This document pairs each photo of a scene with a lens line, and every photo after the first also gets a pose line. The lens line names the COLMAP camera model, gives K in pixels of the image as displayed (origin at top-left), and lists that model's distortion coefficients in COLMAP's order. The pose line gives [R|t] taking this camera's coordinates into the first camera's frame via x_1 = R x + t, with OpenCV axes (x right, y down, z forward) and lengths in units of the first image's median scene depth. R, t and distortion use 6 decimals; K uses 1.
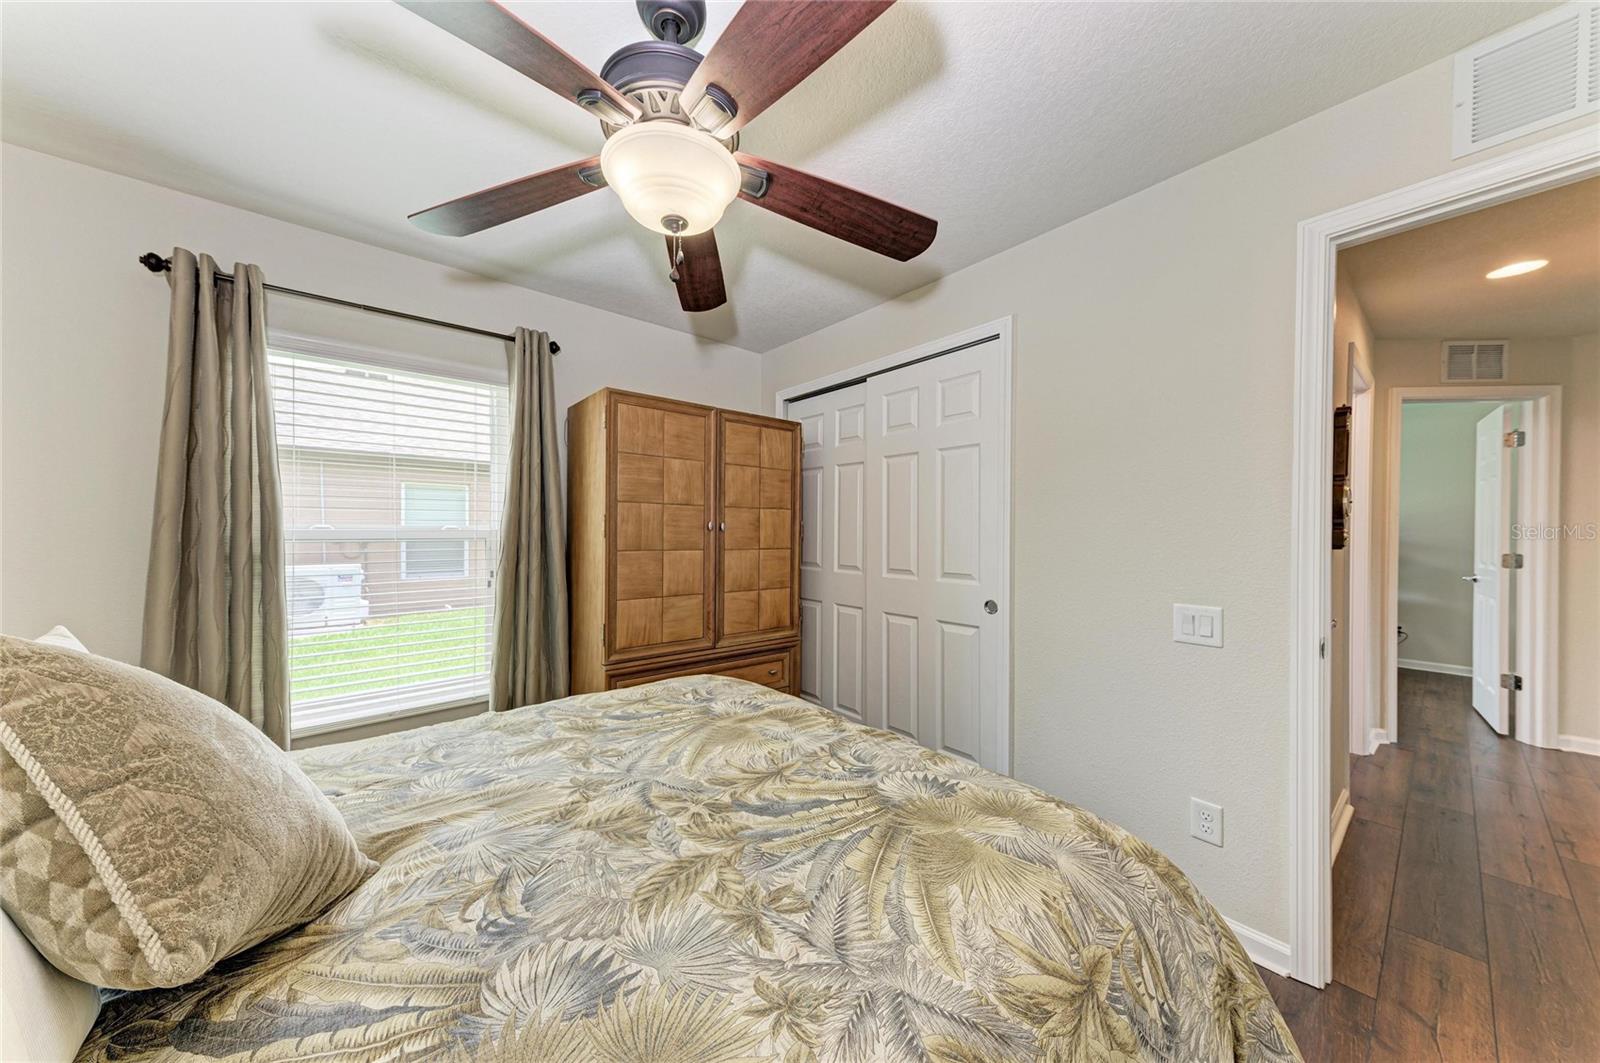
lens RADIAL K [[537.5, 0, 808.0], [0, 537.5, 537.0], [0, 0, 1]] dist [0.019816, -0.004276]
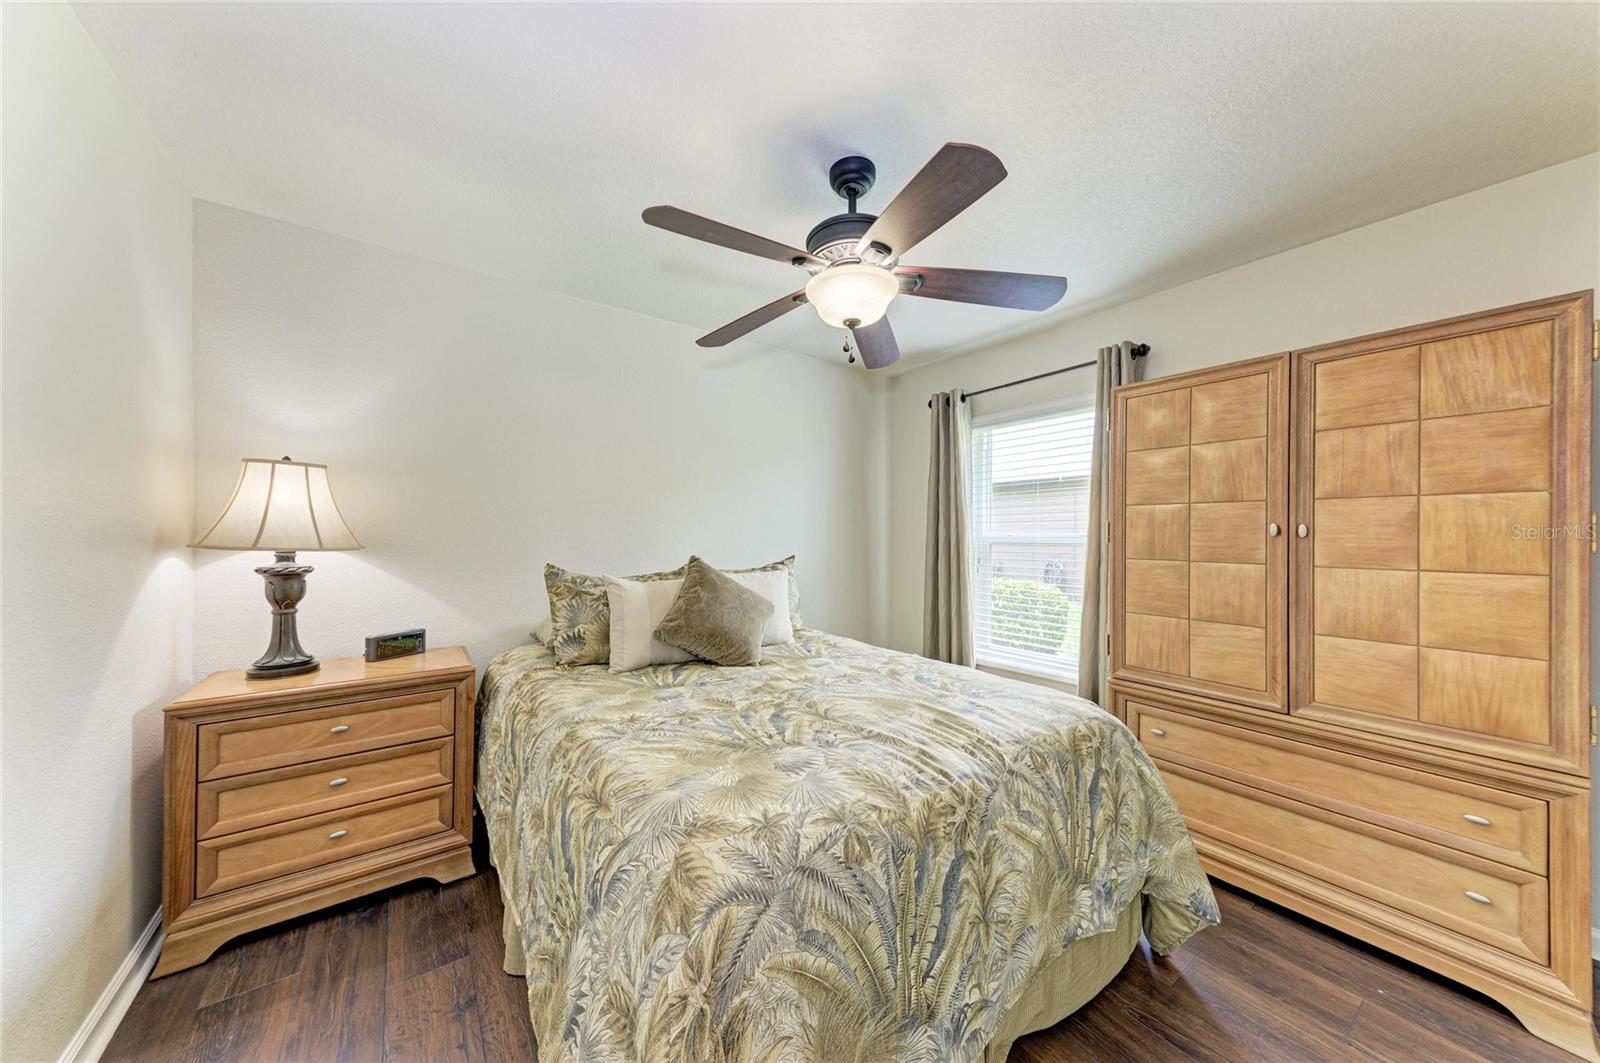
lens RADIAL K [[537.5, 0, 789.8], [0, 537.5, 535.9], [0, 0, 1]] dist [0.019816, -0.004276]
pose [[-0.088736, -0.003364, -0.996050, 1.294757], [-0.014775, 0.999889, -0.002061, -0.005142], [0.995946, 0.014534, -0.088775, 1.044930]]
